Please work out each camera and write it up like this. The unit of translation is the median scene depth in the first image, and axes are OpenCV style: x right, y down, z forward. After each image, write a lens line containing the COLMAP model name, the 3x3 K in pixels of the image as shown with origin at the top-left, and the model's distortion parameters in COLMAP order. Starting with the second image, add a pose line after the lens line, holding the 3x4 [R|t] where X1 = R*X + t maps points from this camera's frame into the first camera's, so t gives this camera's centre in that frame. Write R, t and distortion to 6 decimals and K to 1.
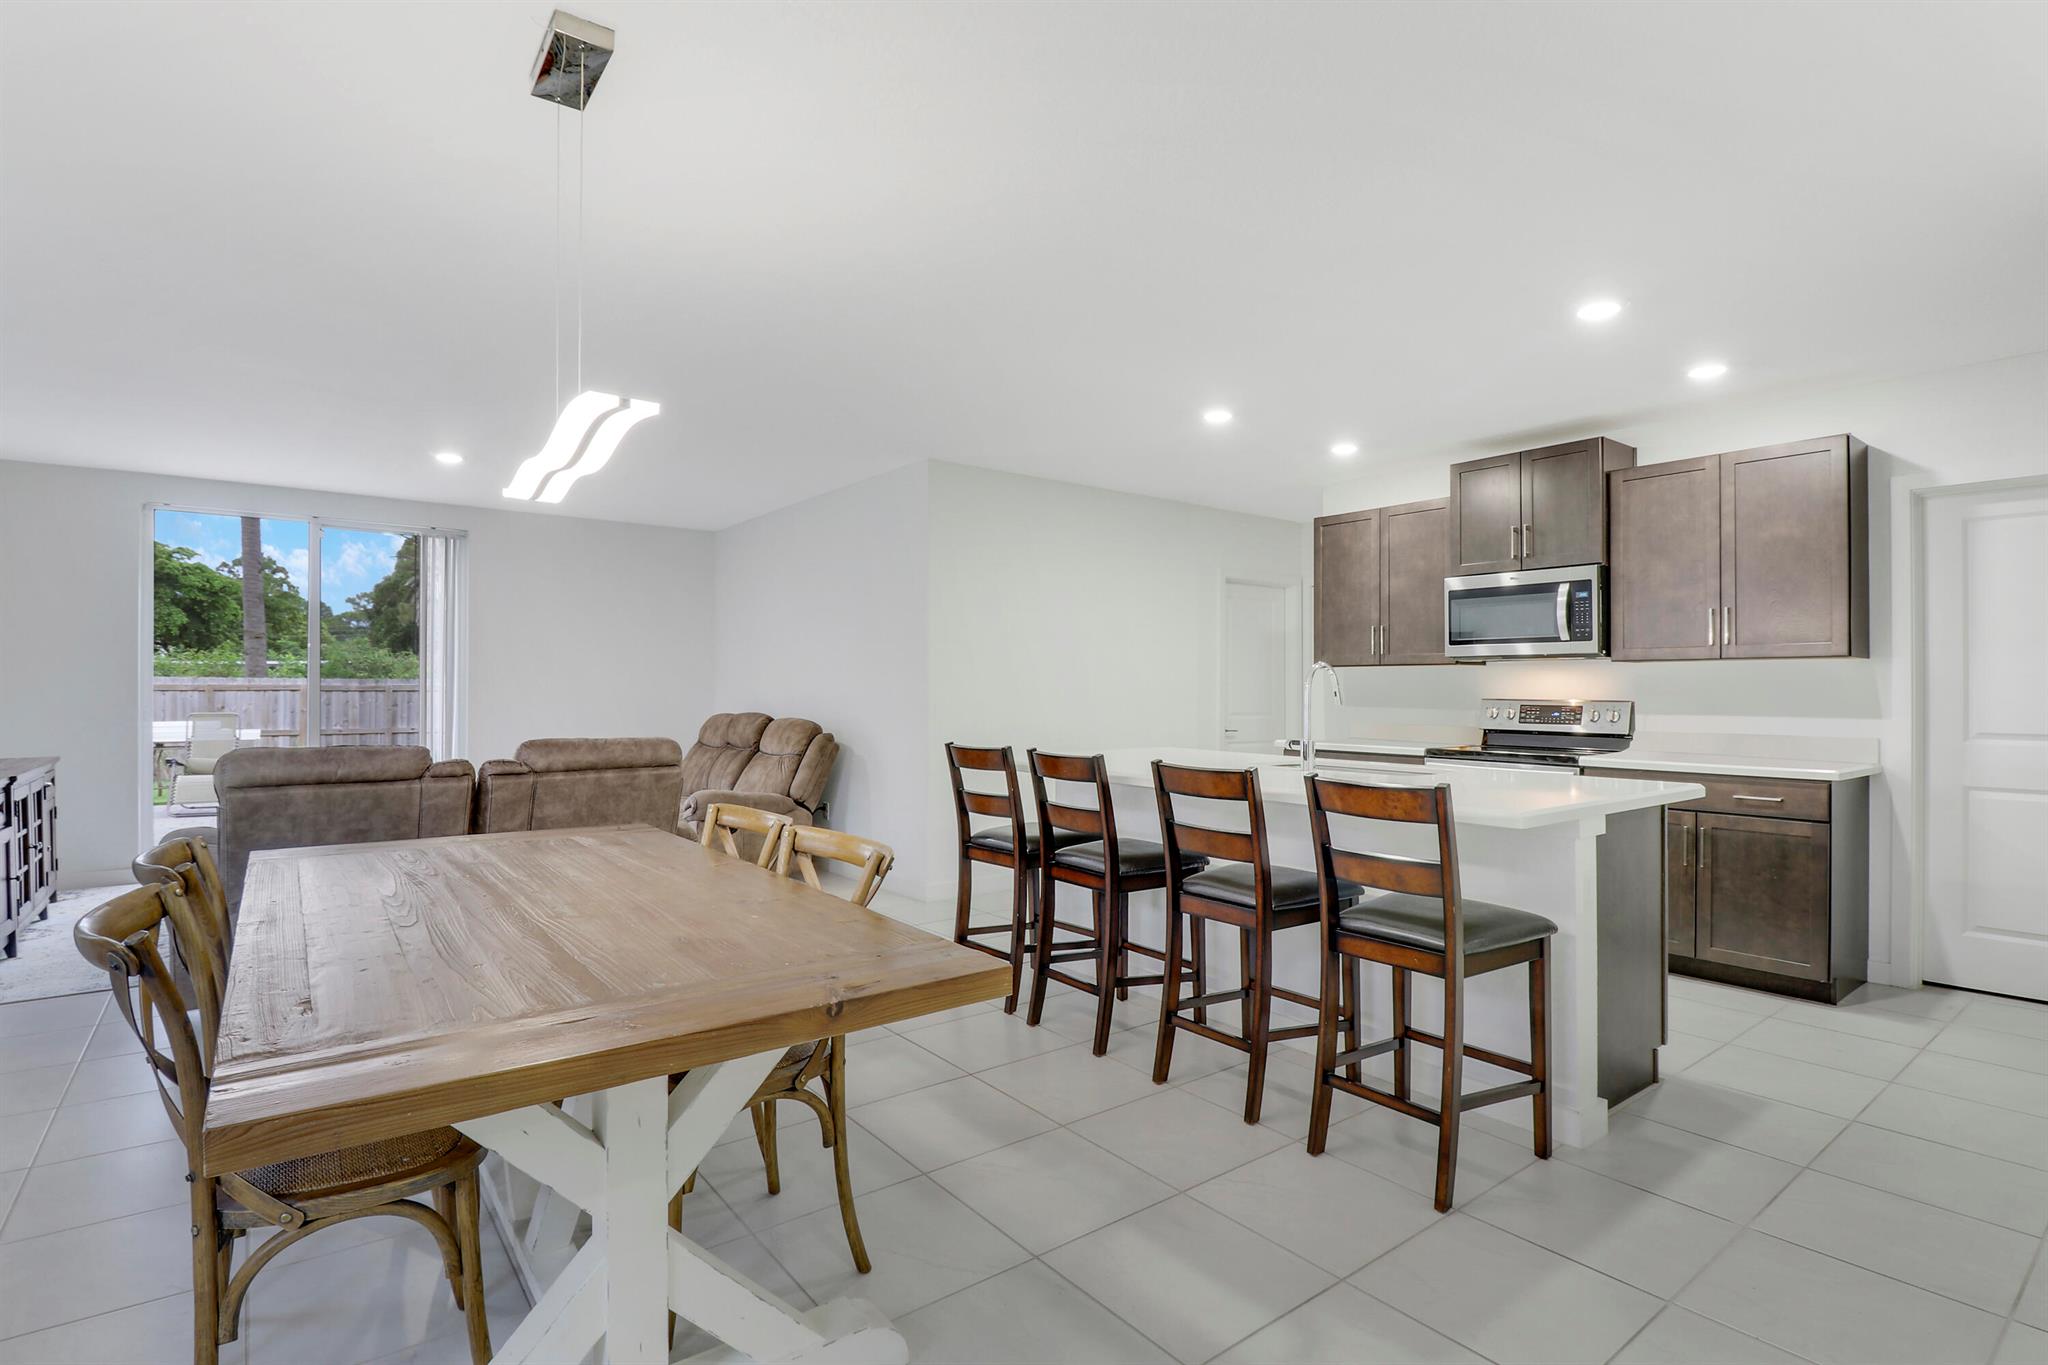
lens RADIAL K [[965.6, 0, 1057.1], [0, 965.6, 661.6], [0, 0, 1]] dist [0.001000, -0.011219]
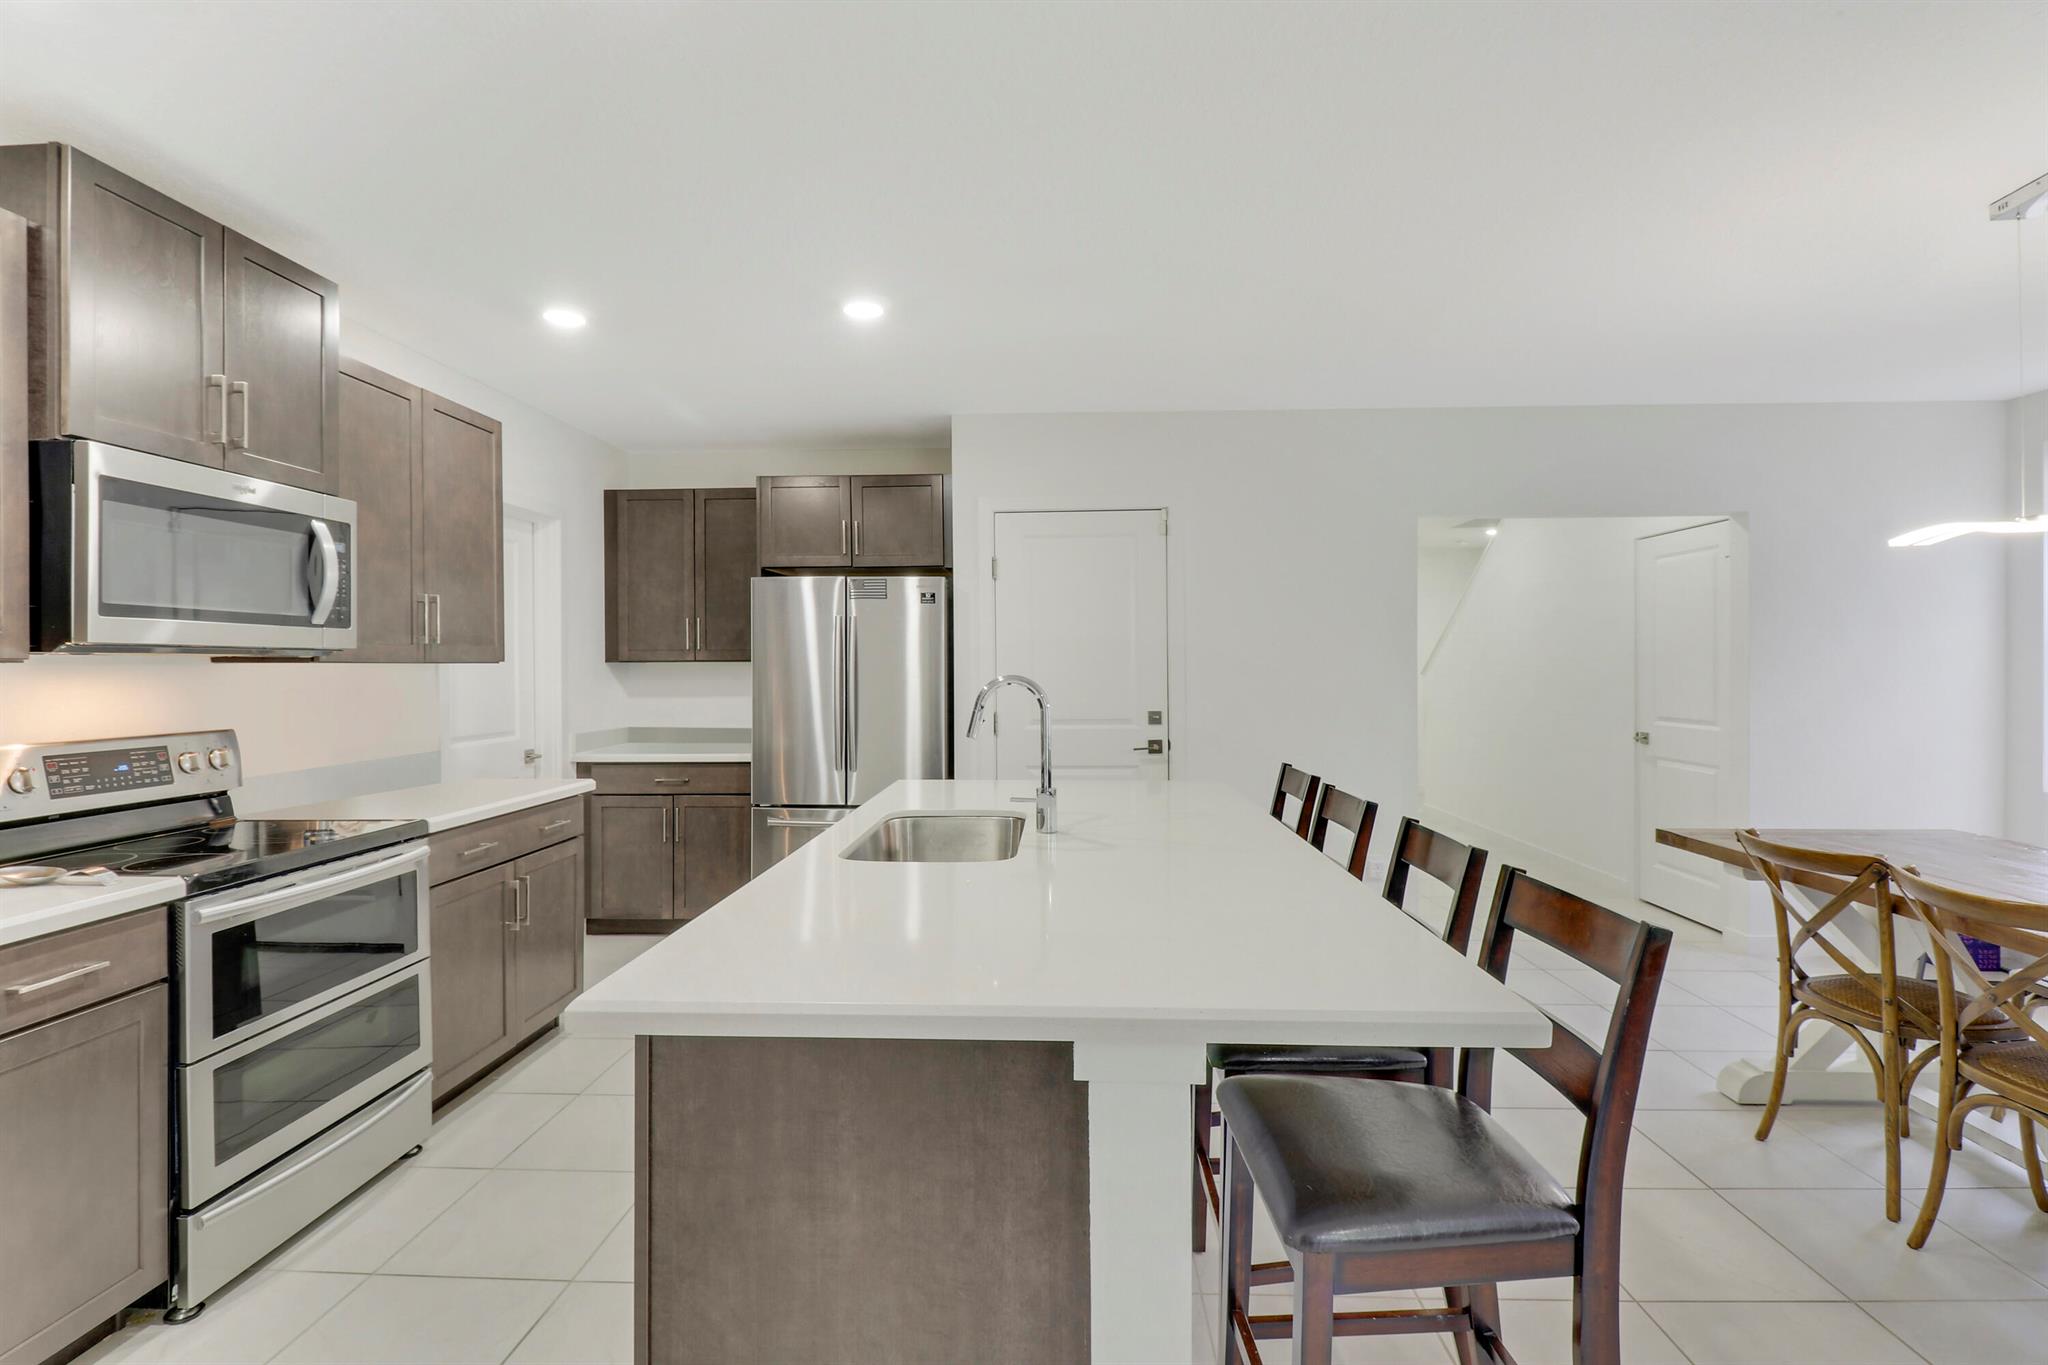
lens RADIAL K [[965.6, 0, 1007.8], [0, 965.6, 664.7], [0, 0, 1]] dist [0.001000, -0.011219]
pose [[-0.738053, -0.001516, 0.674741, -0.145203], [-0.018567, 0.999664, -0.018064, 0.003921], [-0.674487, -0.025860, -0.737833, 1.177721]]
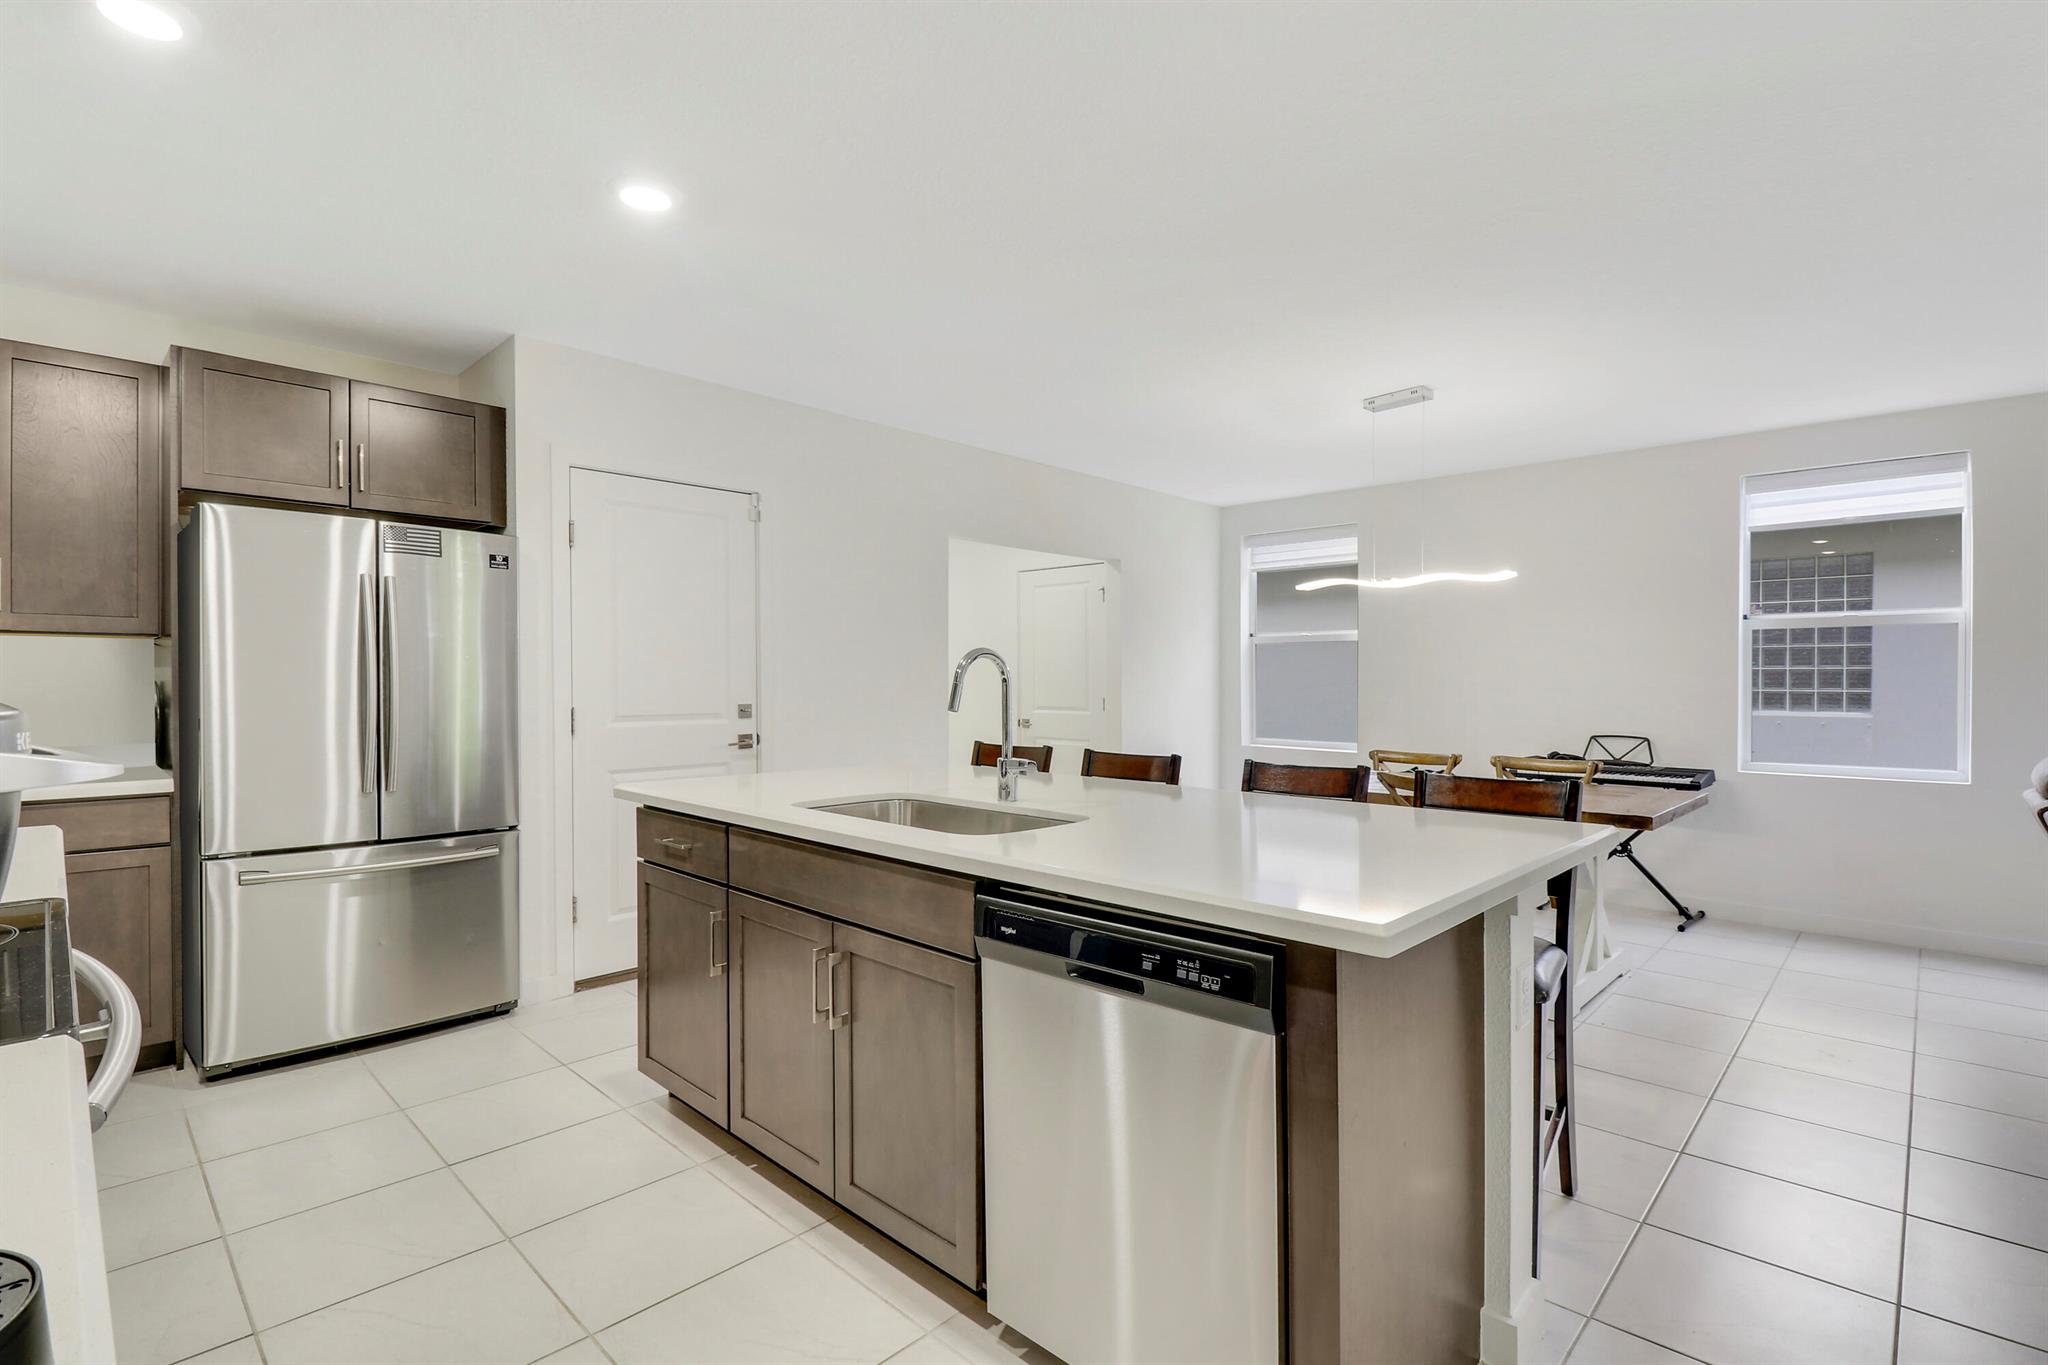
lens RADIAL K [[965.6, 0, 1030.4], [0, 965.6, 685.0], [0, 0, 1]] dist [0.001000, -0.011219]
pose [[-0.991704, -0.009062, -0.128224, 0.263446], [-0.005970, 0.999683, -0.024479, 0.034101], [0.128405, -0.023510, -0.991443, 1.320592]]
